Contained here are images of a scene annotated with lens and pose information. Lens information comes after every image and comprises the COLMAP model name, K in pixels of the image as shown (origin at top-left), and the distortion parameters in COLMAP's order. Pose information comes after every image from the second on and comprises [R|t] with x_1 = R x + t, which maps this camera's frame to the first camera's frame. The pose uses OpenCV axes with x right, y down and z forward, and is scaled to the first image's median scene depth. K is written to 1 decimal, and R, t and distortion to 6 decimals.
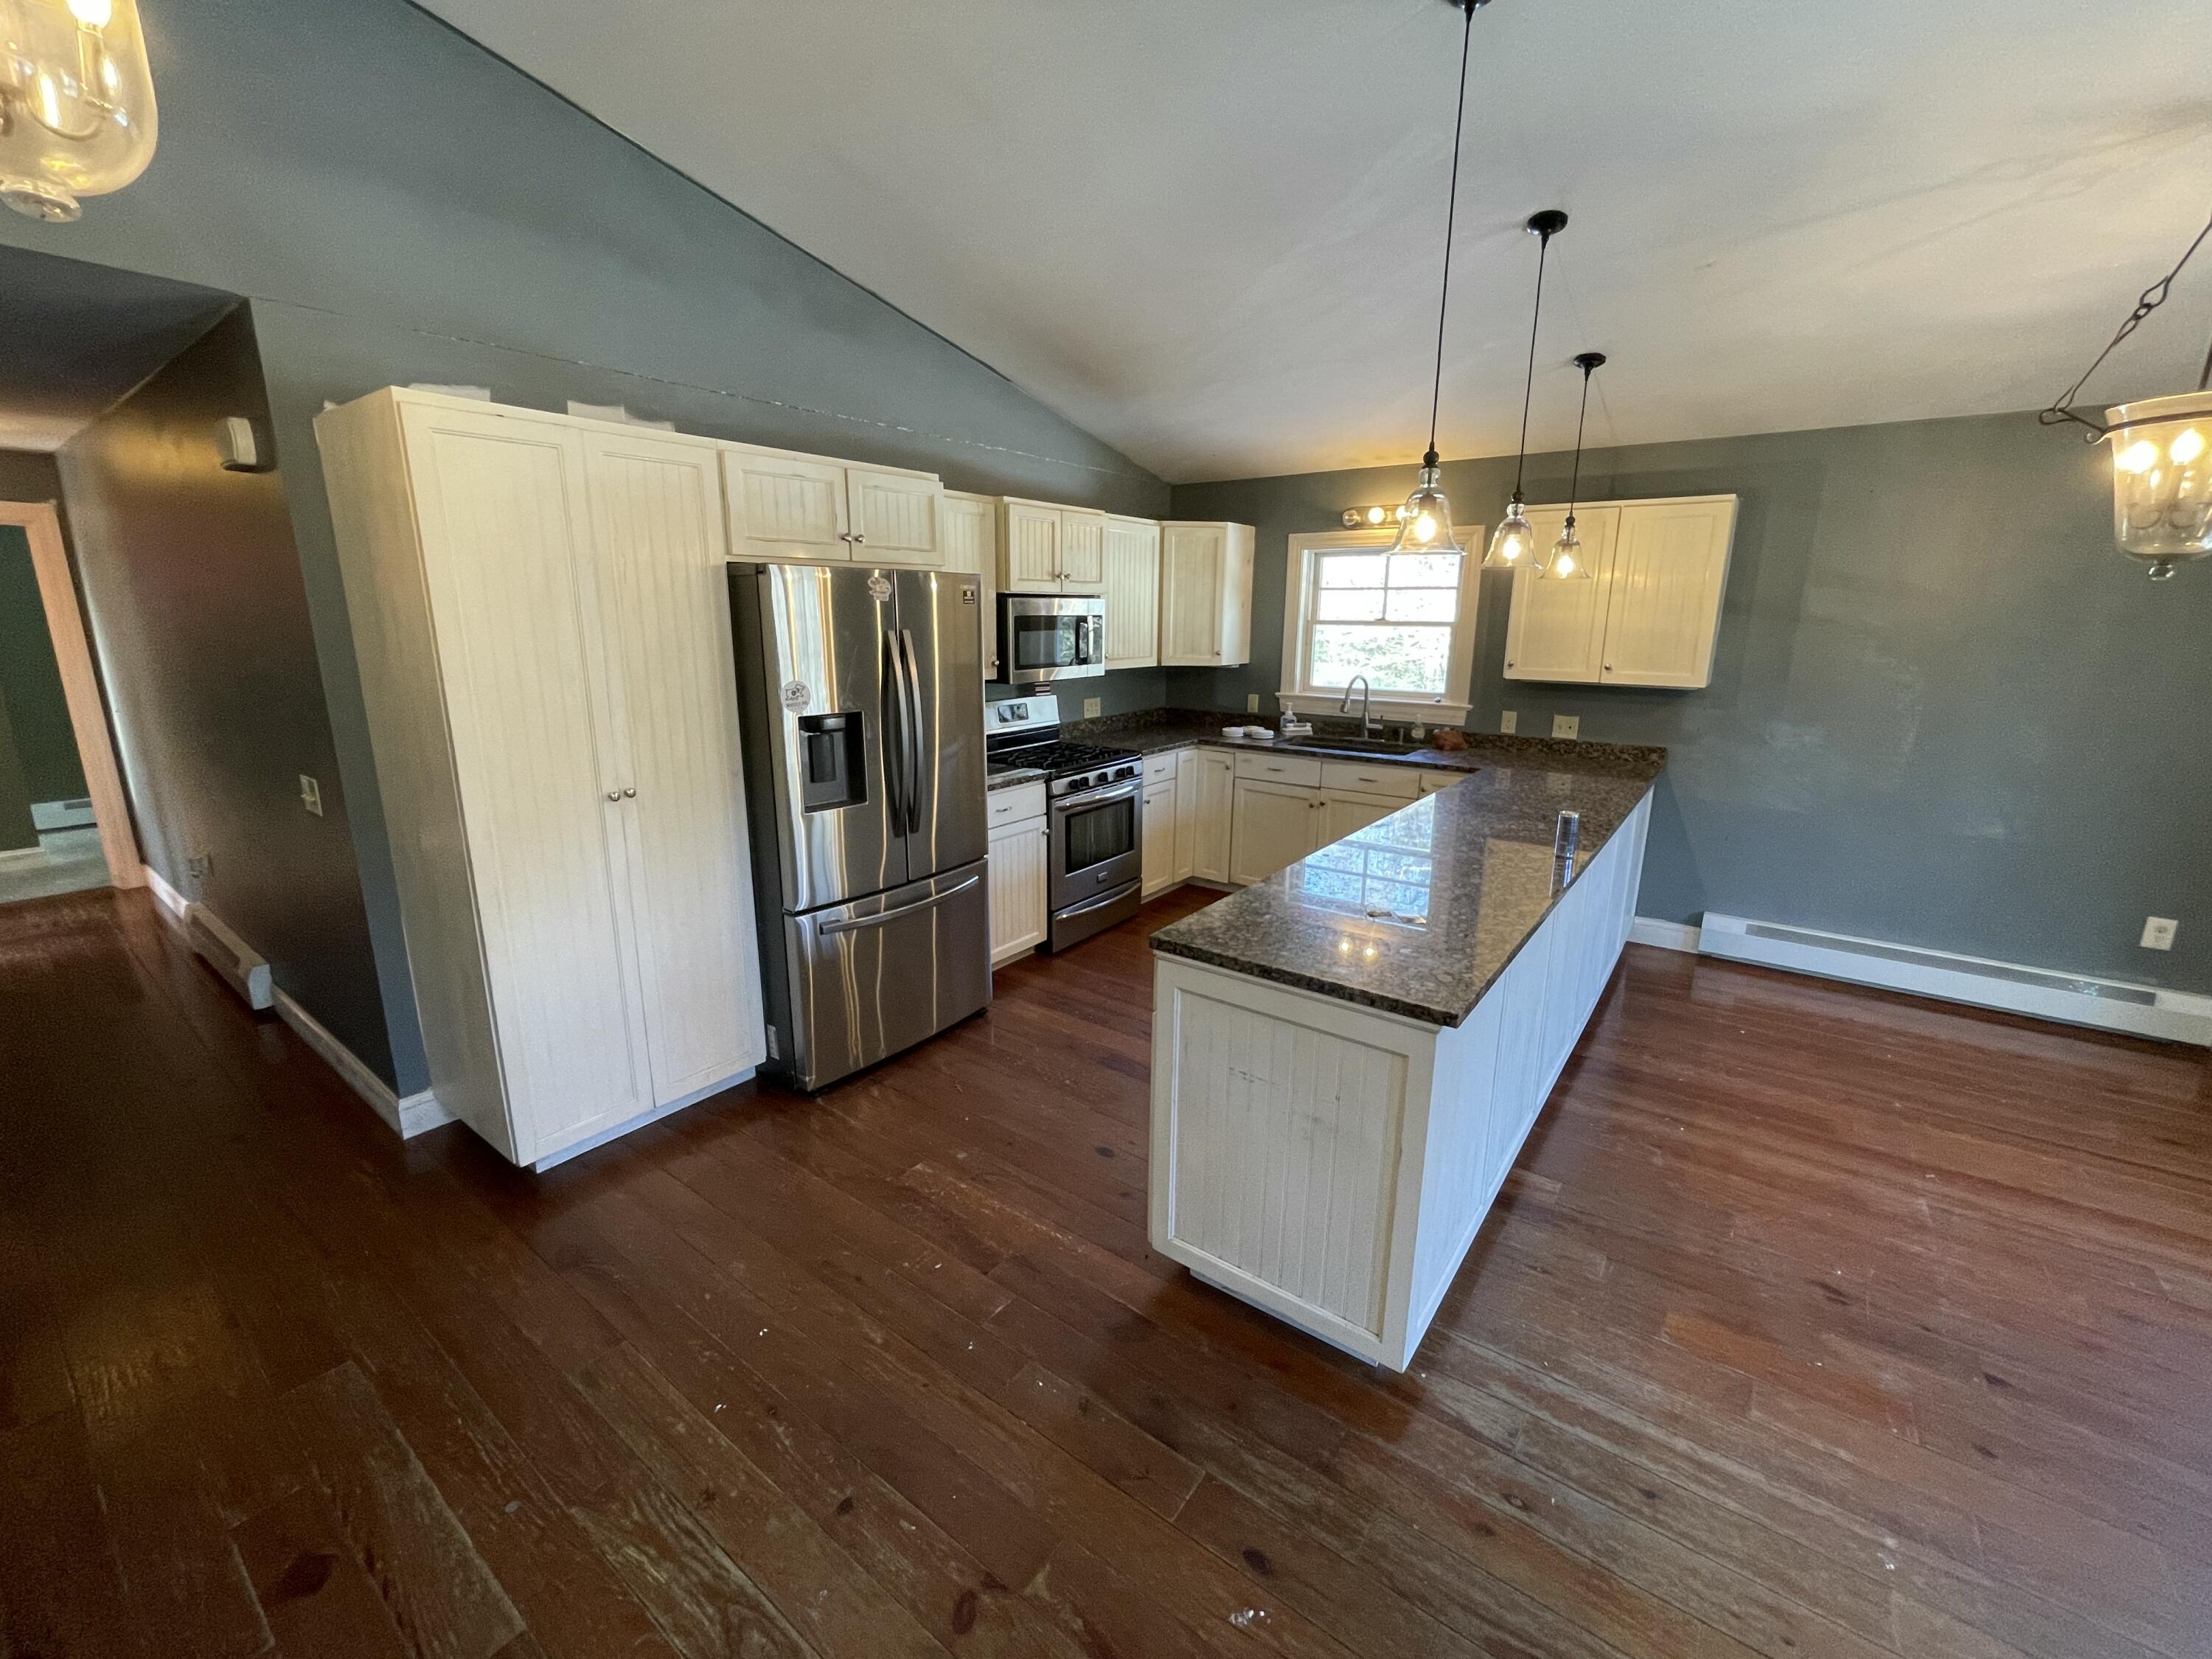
lens RADIAL K [[899.0, 0, 1101.1], [0, 899.0, 821.0], [0, 0, 1]] dist [-0.001448, -0.000450]
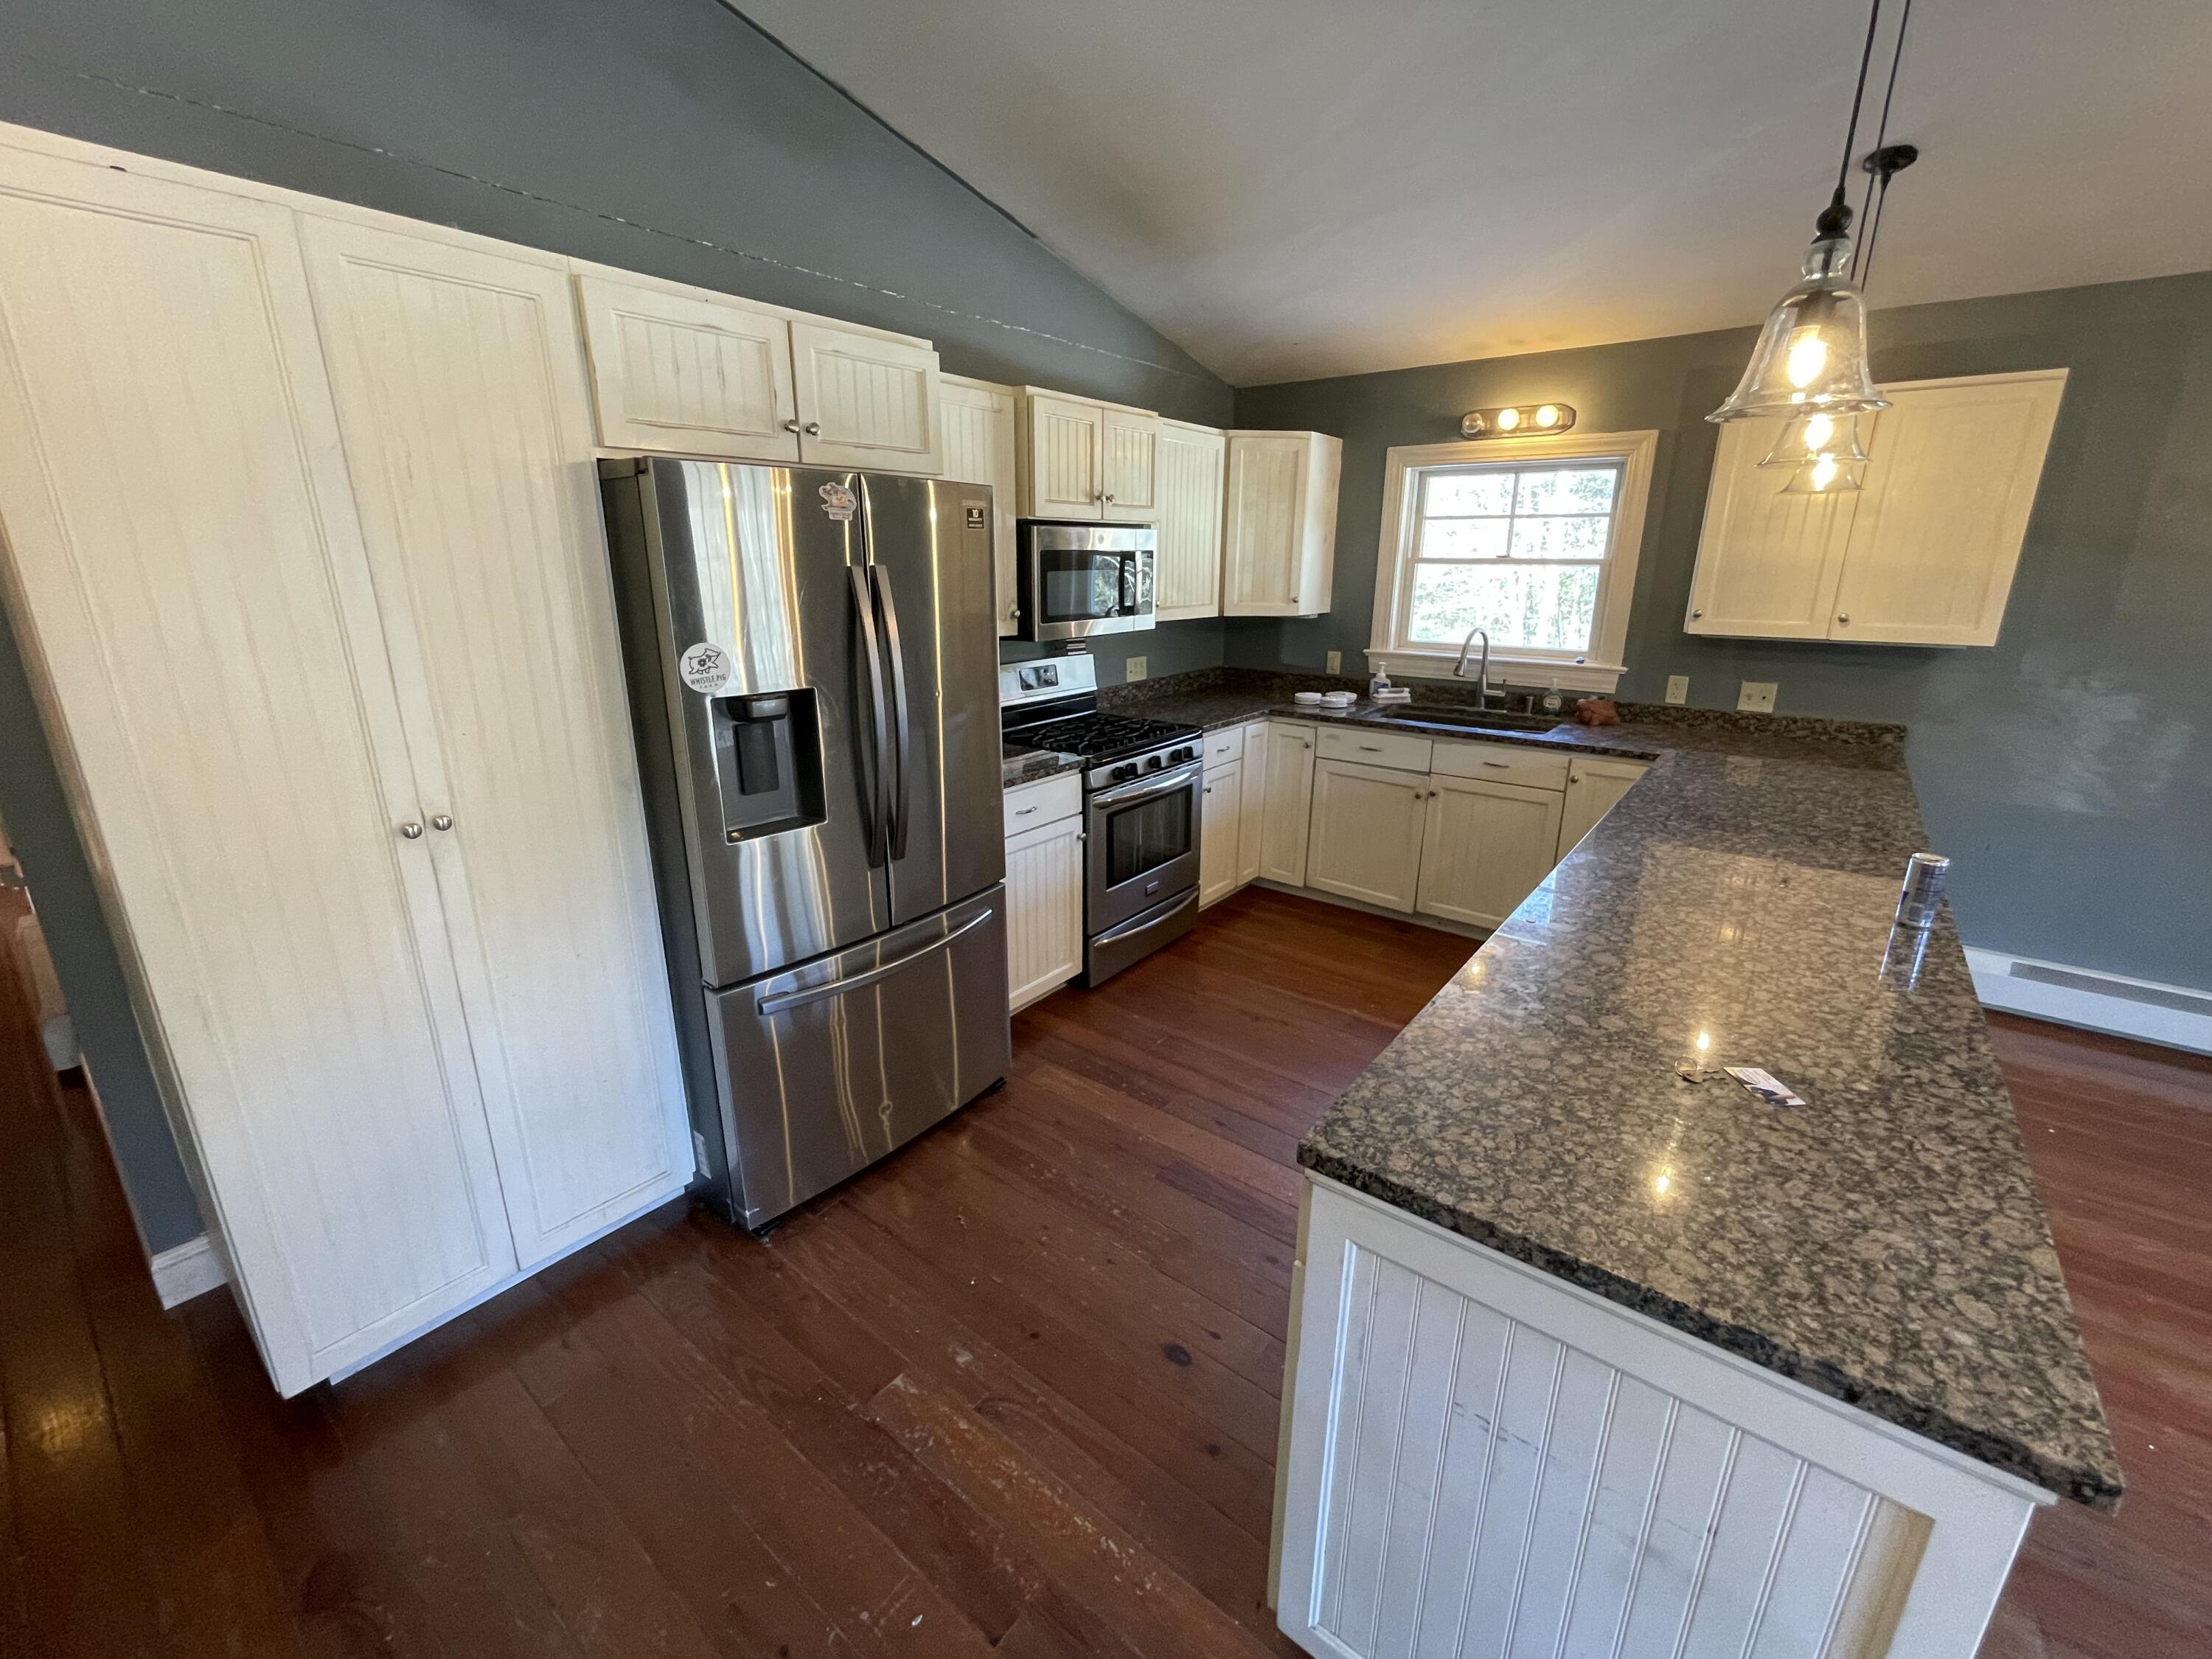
lens RADIAL K [[904.7, 0, 1101.6], [0, 904.7, 819.5], [0, 0, 1]] dist [-0.001661, 0.000264]
pose [[0.999610, 0.004630, -0.027549, -0.023098], [-0.003183, 0.998623, 0.052366, -0.042364], [0.027753, -0.052257, 0.998248, 0.229644]]
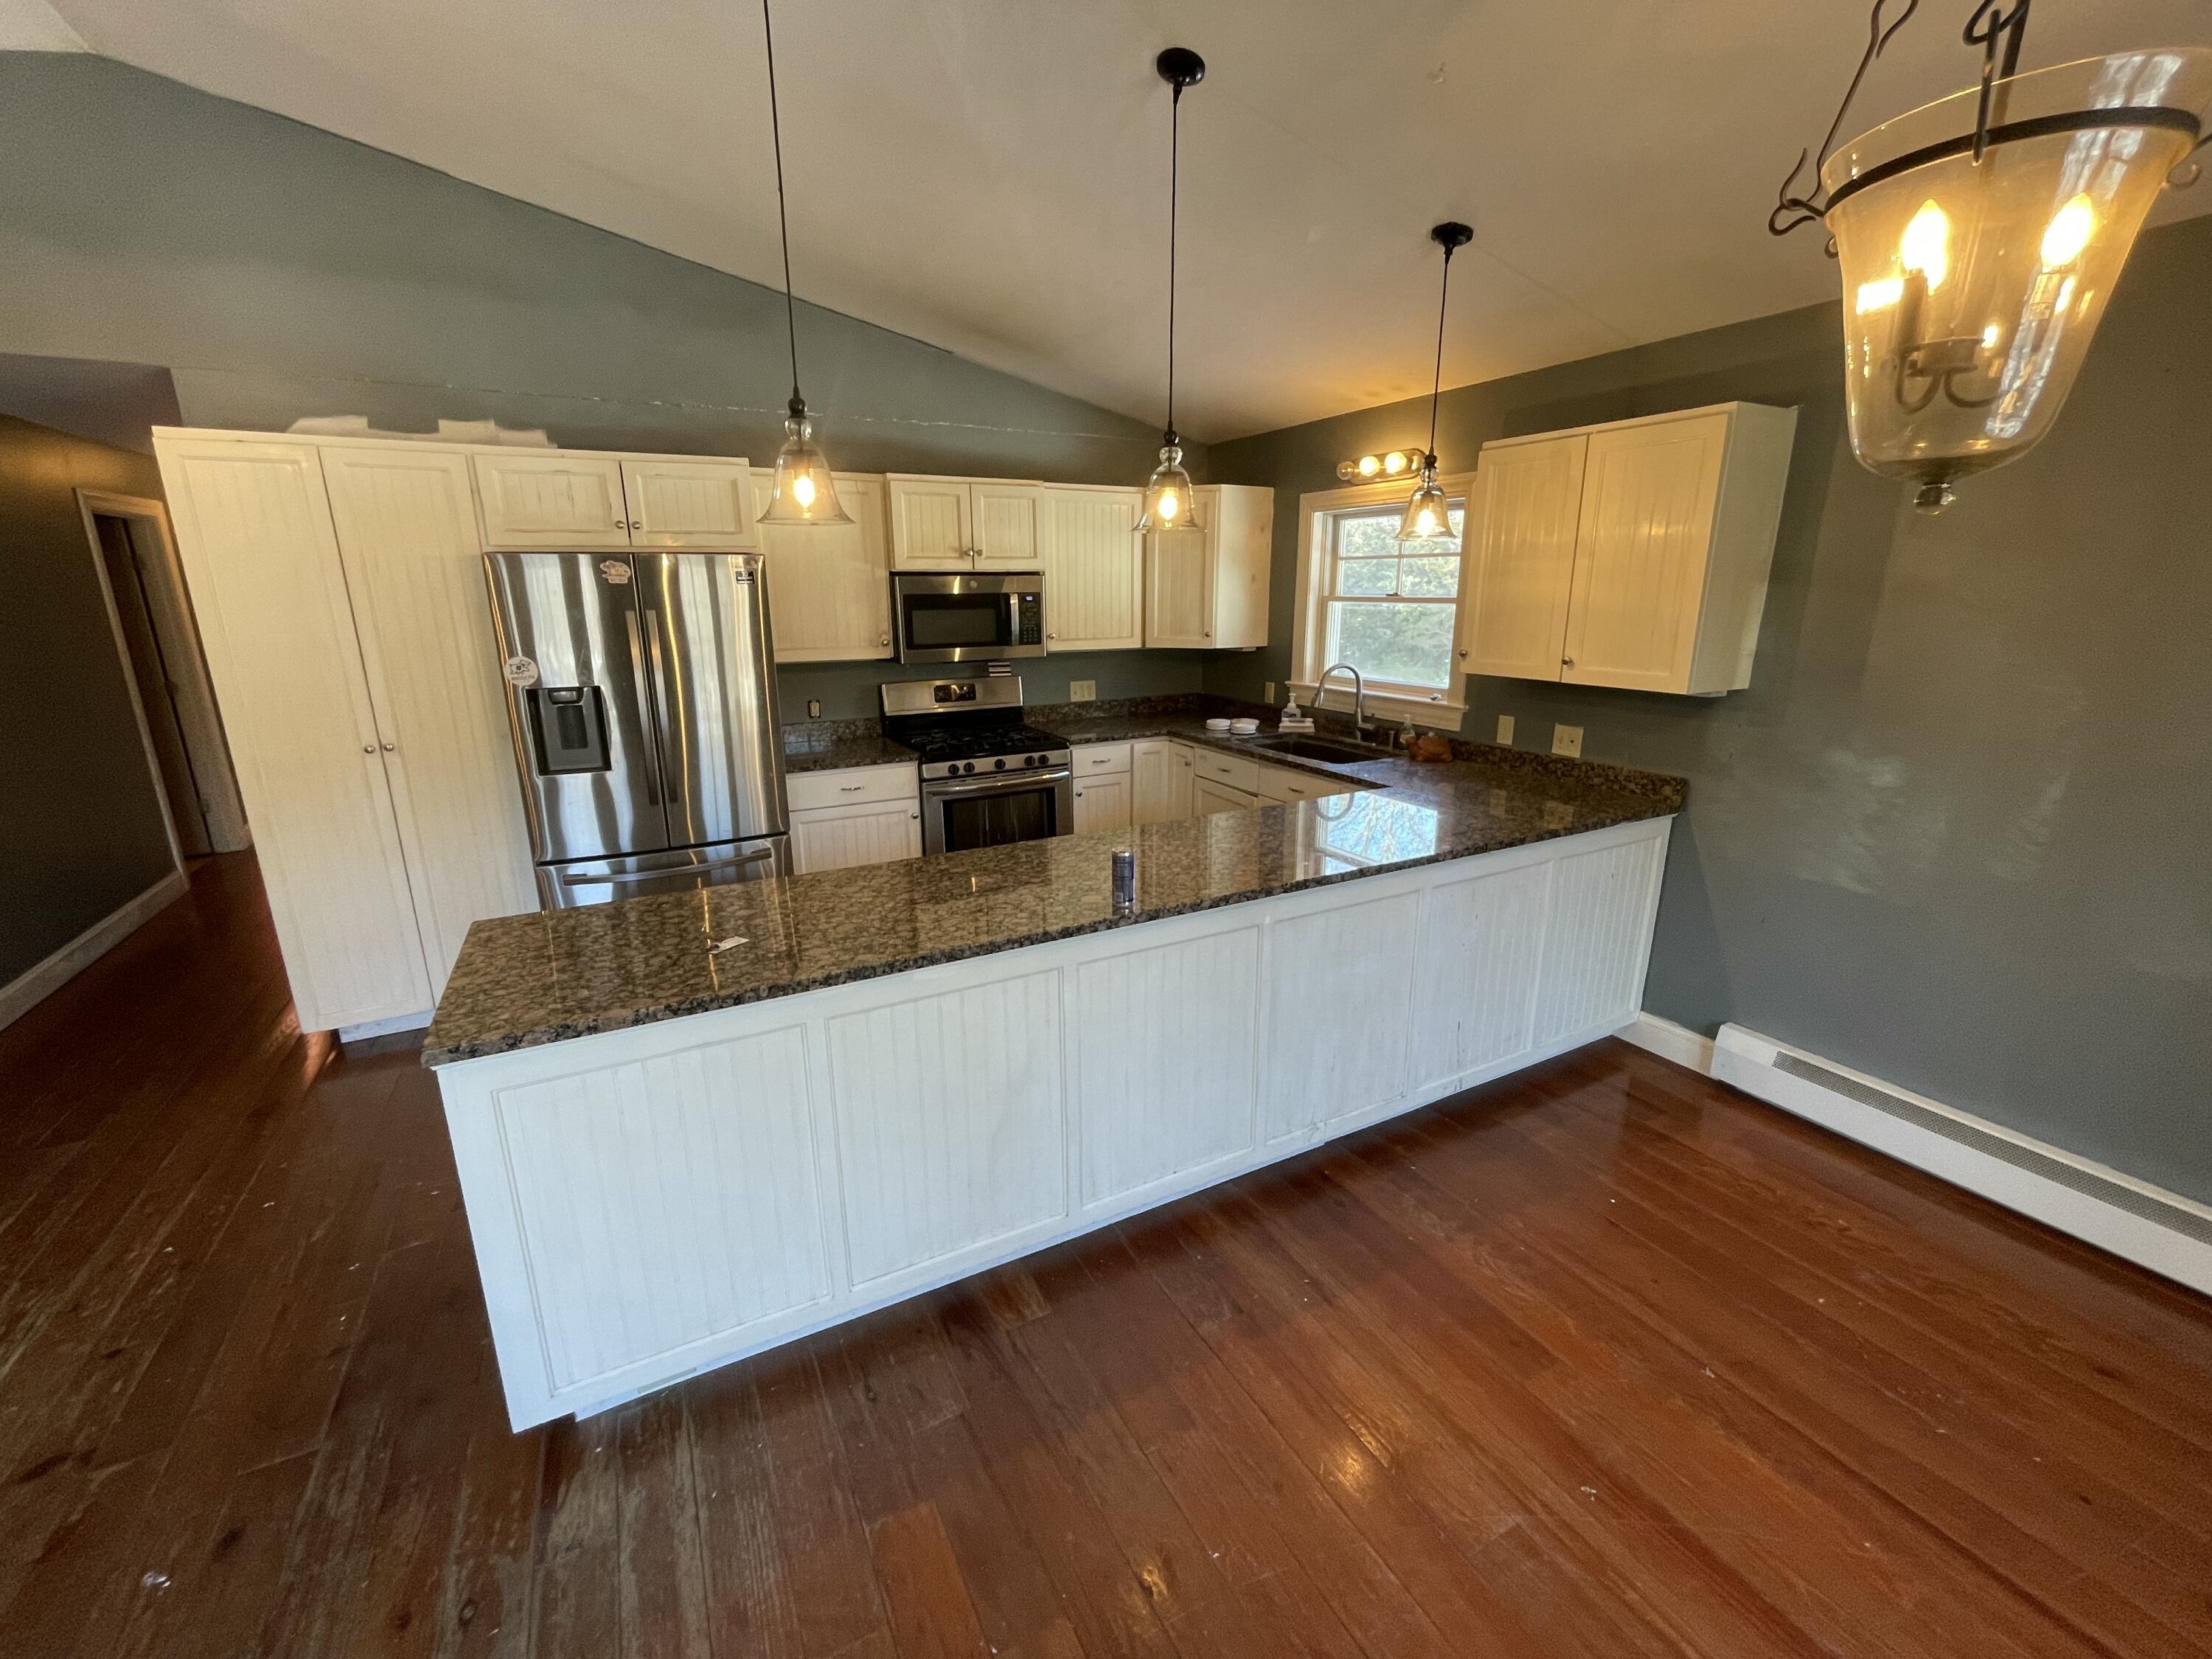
lens RADIAL K [[901.0, 0, 1097.4], [0, 901.0, 818.8], [0, 0, 1]] dist [-0.001787, -0.000652]
pose [[0.904920, 0.095784, -0.414662, 0.523866], [-0.086195, 0.995400, 0.041826, -0.041928], [0.416761, -0.002107, 0.909014, 0.183862]]
